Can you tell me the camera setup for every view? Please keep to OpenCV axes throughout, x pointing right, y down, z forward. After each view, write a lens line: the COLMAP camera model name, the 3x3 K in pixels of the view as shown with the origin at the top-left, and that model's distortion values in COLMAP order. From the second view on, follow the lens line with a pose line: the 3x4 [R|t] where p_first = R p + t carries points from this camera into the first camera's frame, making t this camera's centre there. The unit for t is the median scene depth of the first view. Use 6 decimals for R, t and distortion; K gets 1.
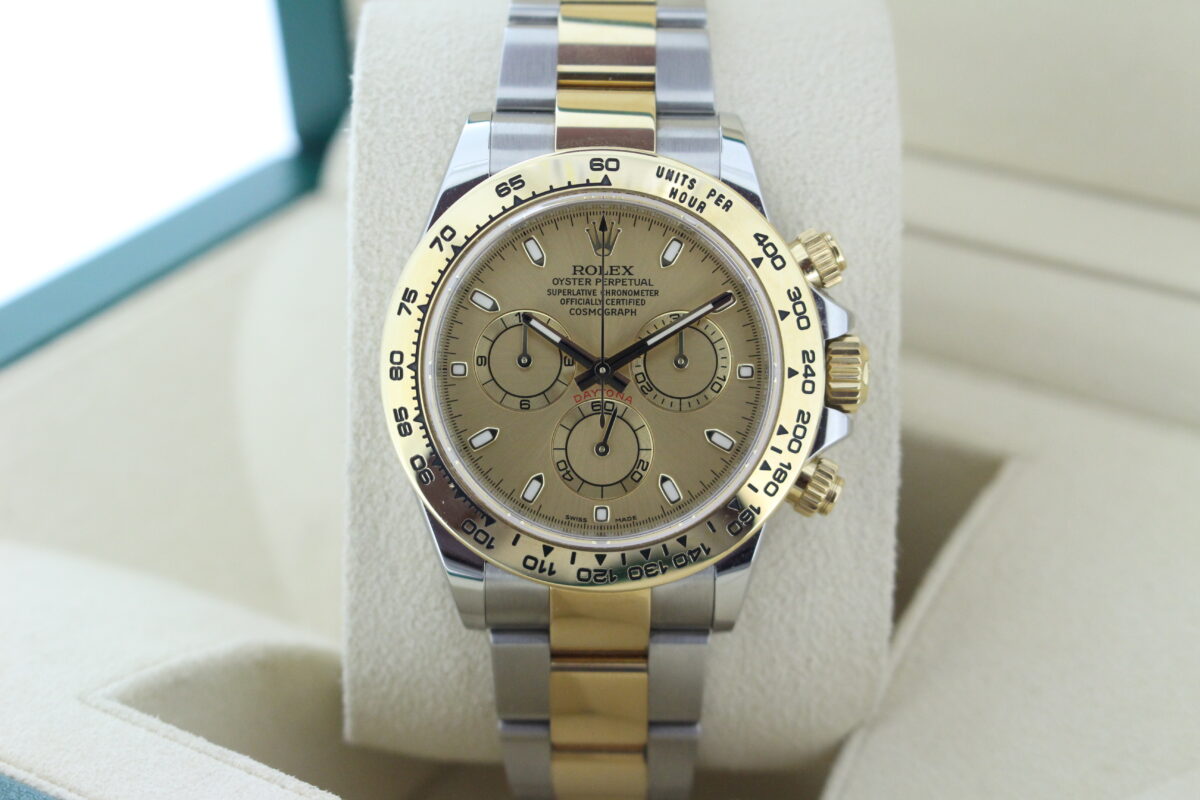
lens RADIAL K [[2693.5, 0, 615.6], [0, 2693.5, 433.4], [0, 0, 1]] dist [0.070759, 0.062246]
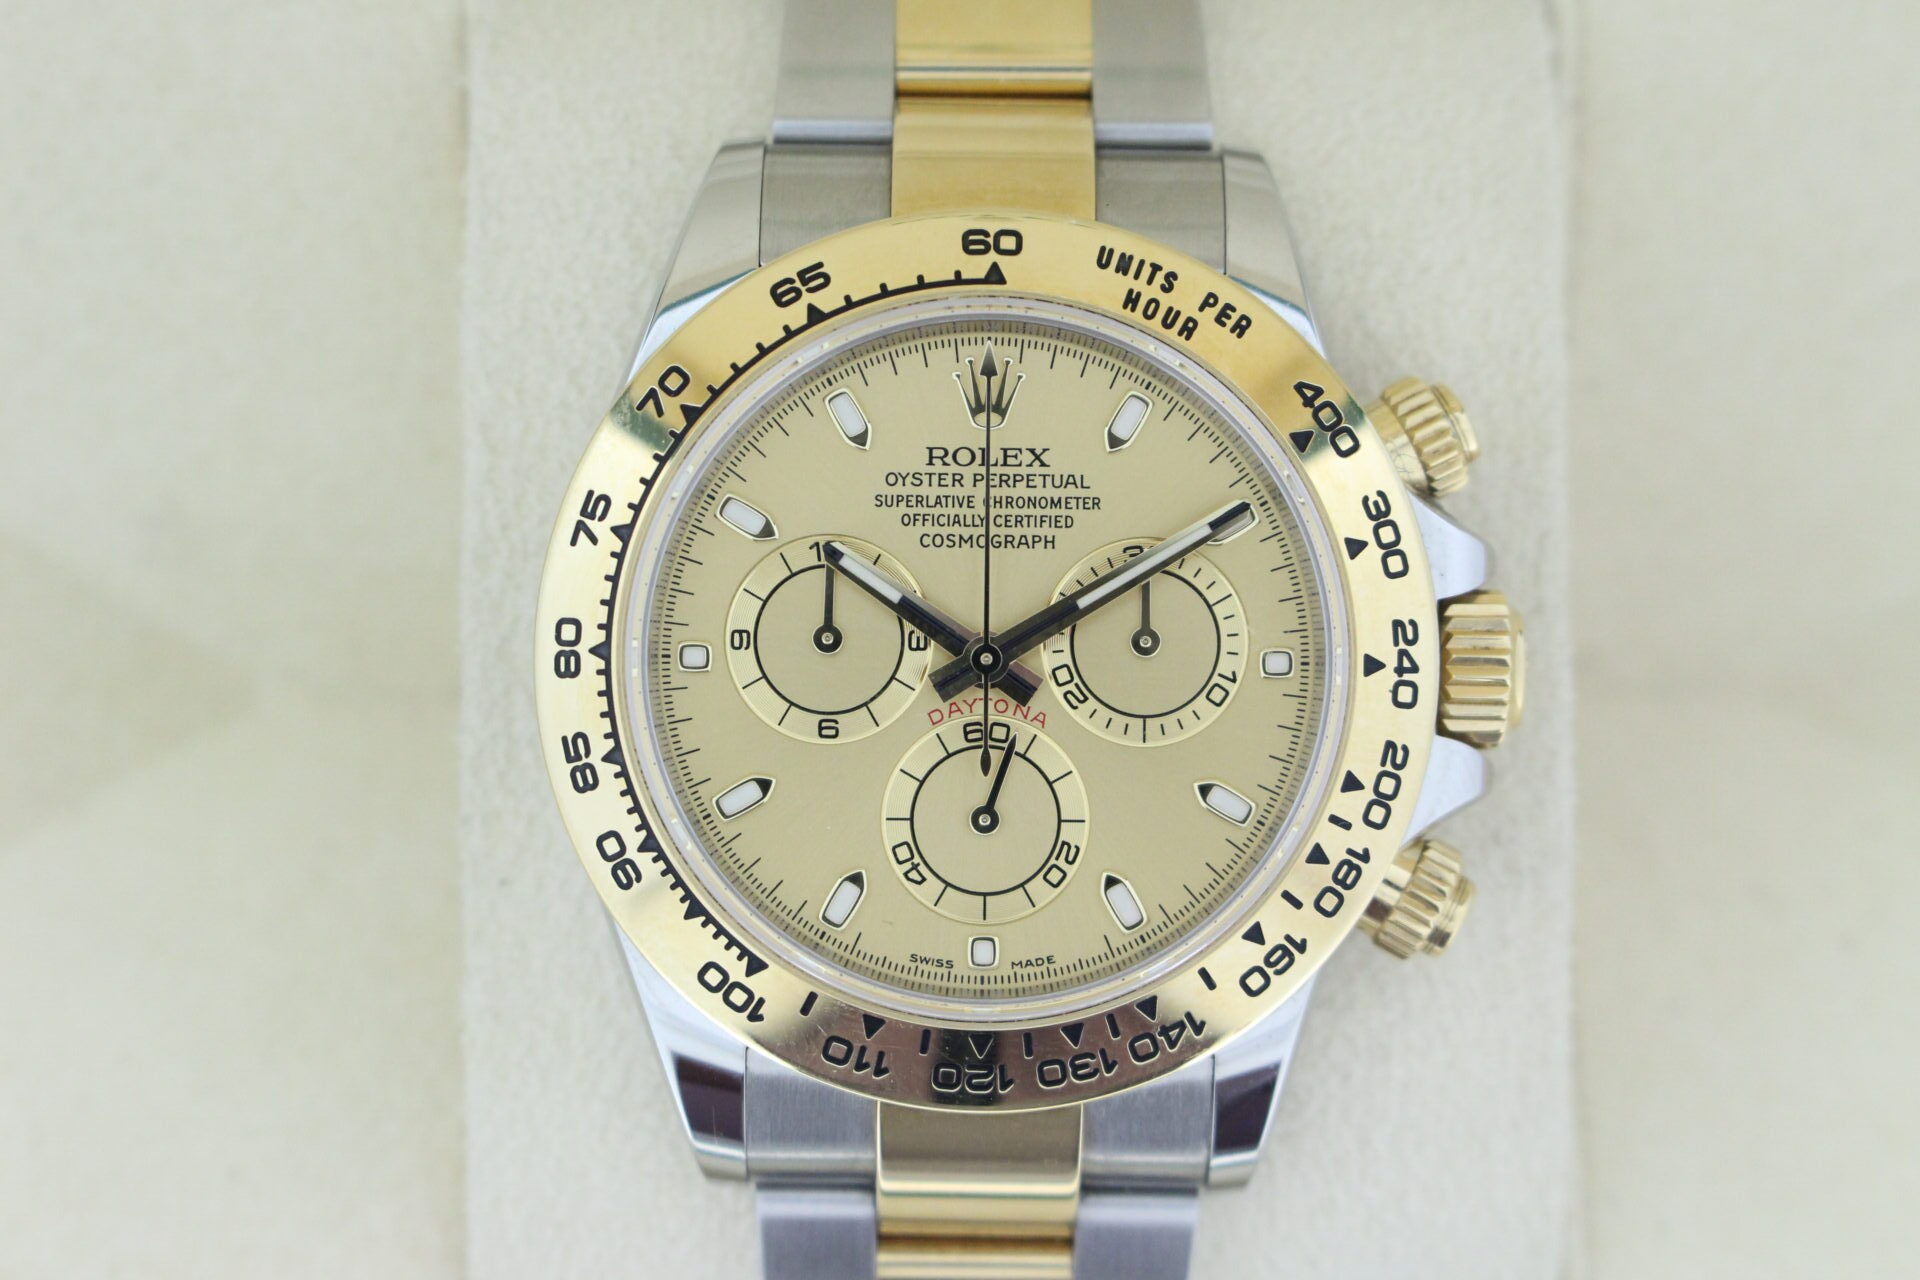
lens RADIAL K [[4048.7, 0, 964.7], [0, 4048.7, 718.0], [0, 0, 1]] dist [-0.047598, -0.056501]
pose [[0.999975, 0.003305, -0.006207, -0.004180], [-0.003439, 0.999759, -0.021693, 0.003331], [0.006133, 0.021714, 0.999745, 0.261672]]
